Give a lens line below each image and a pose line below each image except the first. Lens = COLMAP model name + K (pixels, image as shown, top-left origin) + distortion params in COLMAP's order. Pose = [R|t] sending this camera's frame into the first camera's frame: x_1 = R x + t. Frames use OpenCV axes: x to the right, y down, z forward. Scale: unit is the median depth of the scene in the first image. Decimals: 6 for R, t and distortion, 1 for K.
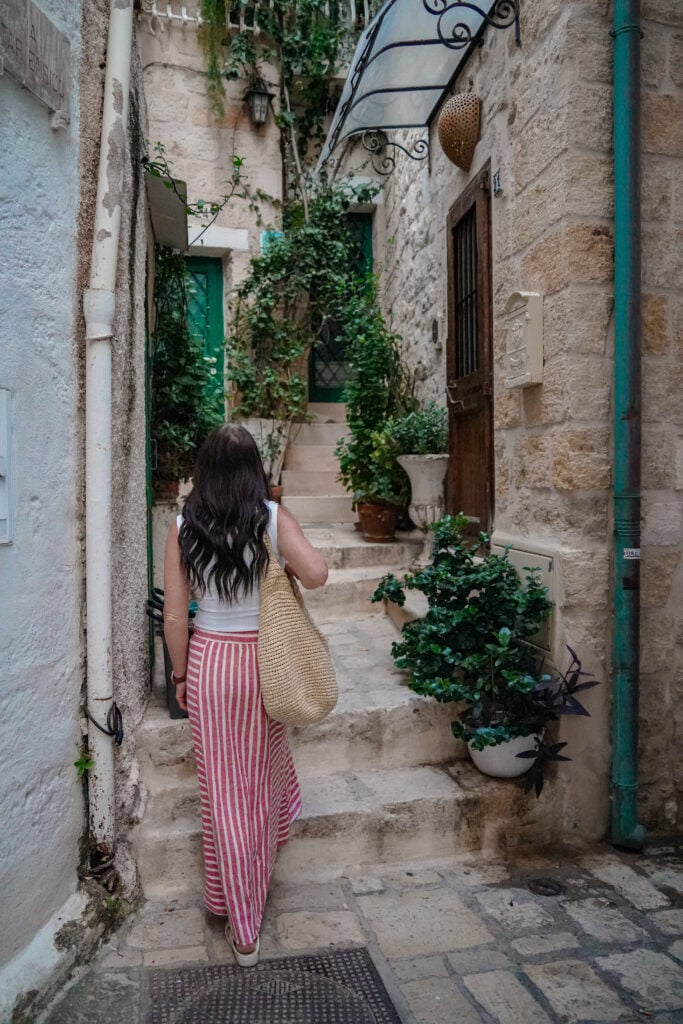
lens RADIAL K [[931.0, 0, 341.5], [0, 931.0, 512.0], [0, 0, 1]] dist [-0.010580, 0.003728]
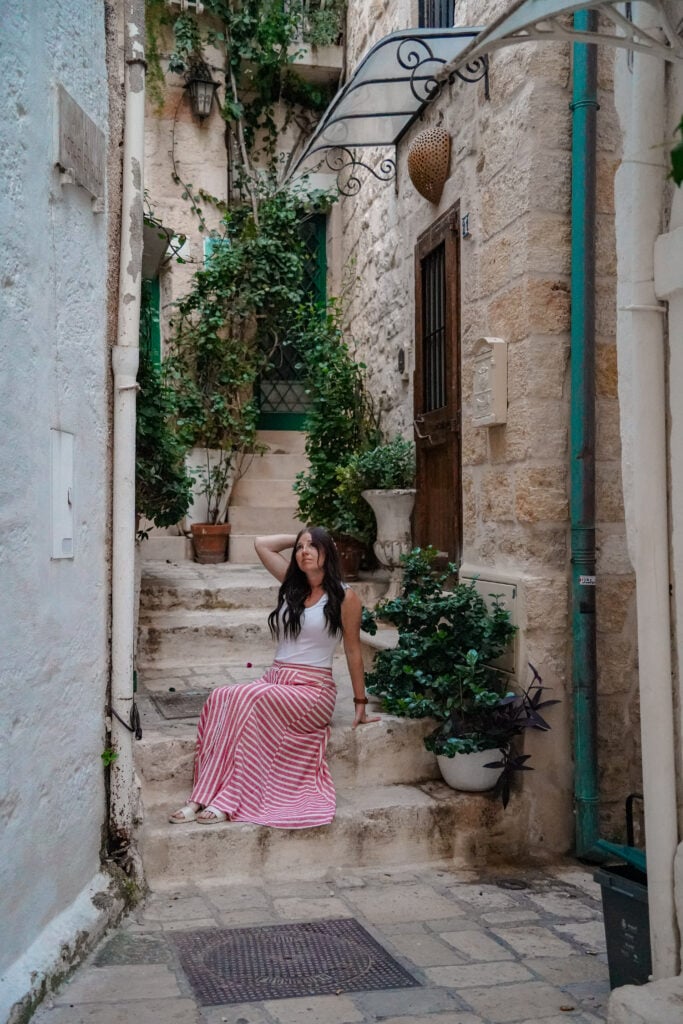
lens RADIAL K [[1358.0, 0, 341.5], [0, 1358.0, 512.0], [0, 0, 1]] dist [0.302604, -0.014866]
pose [[0.997420, 0.004500, 0.071639, -0.086102], [-0.001258, 0.998976, -0.045230, 0.035162], [-0.071770, 0.045024, 0.996405, -0.550167]]
